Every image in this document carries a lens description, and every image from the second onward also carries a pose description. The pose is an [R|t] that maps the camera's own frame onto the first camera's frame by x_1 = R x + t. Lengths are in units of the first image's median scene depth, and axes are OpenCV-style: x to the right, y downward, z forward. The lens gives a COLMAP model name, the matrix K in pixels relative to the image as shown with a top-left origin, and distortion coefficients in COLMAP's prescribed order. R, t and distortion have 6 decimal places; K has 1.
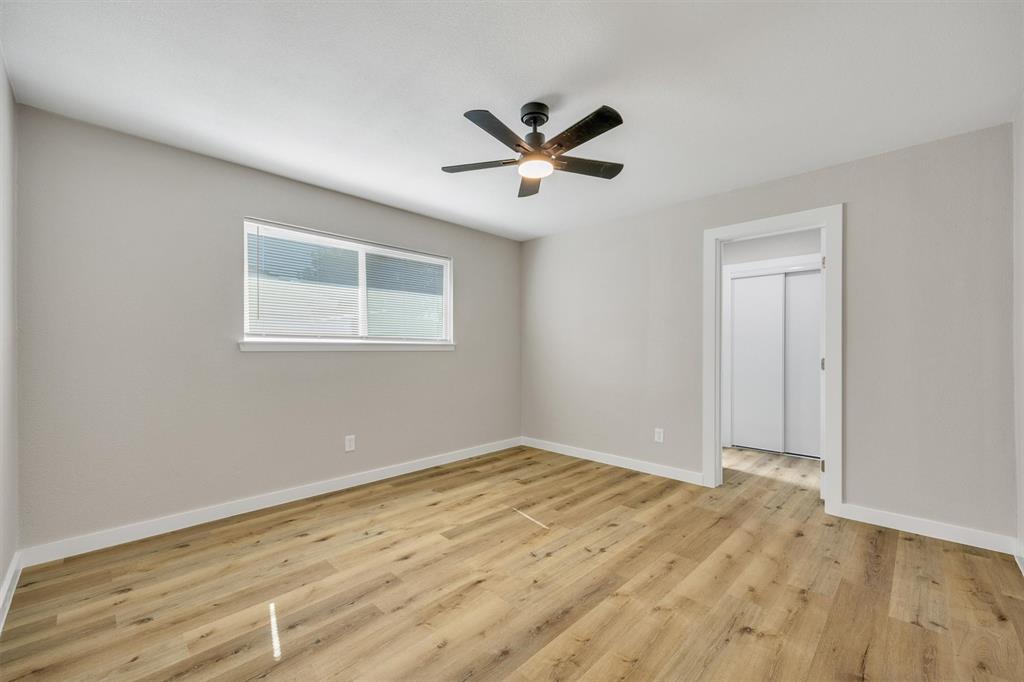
lens RADIAL K [[414.1, 0, 513.2], [0, 414.1, 350.7], [0, 0, 1]] dist [0.009916, 0.000046]
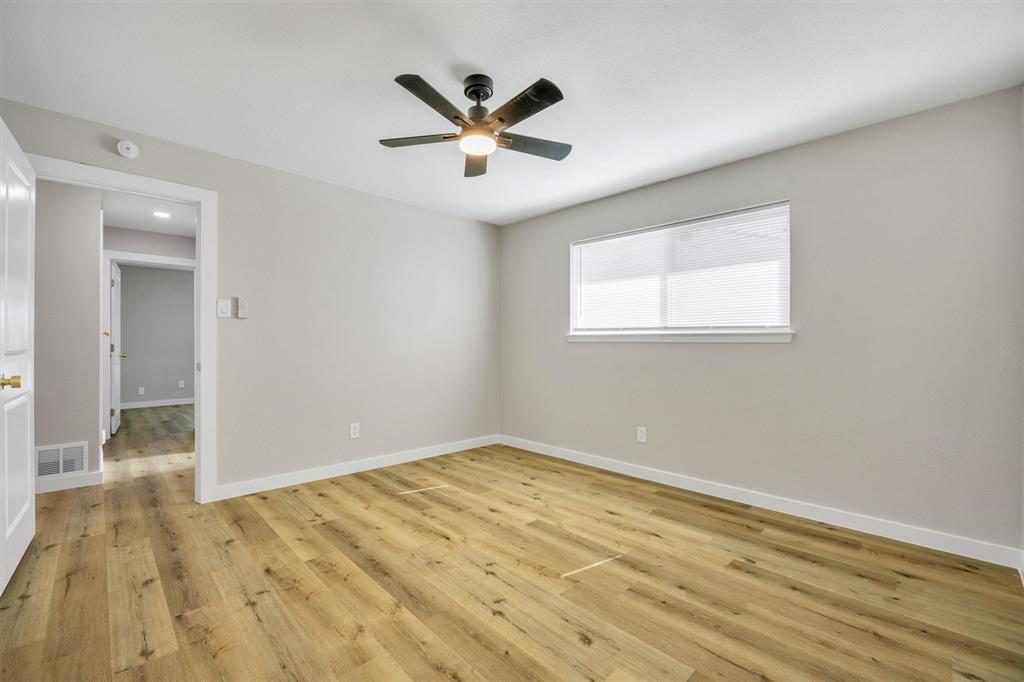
lens RADIAL K [[446.8, 0, 517.9], [0, 446.8, 347.1], [0, 0, 1]] dist [-0.010066, -0.000023]
pose [[-0.035515, 0.009402, -0.999325, 0.934511], [-0.005874, 0.999937, 0.009617, 0.004665], [0.999352, 0.006211, -0.035458, 0.999284]]
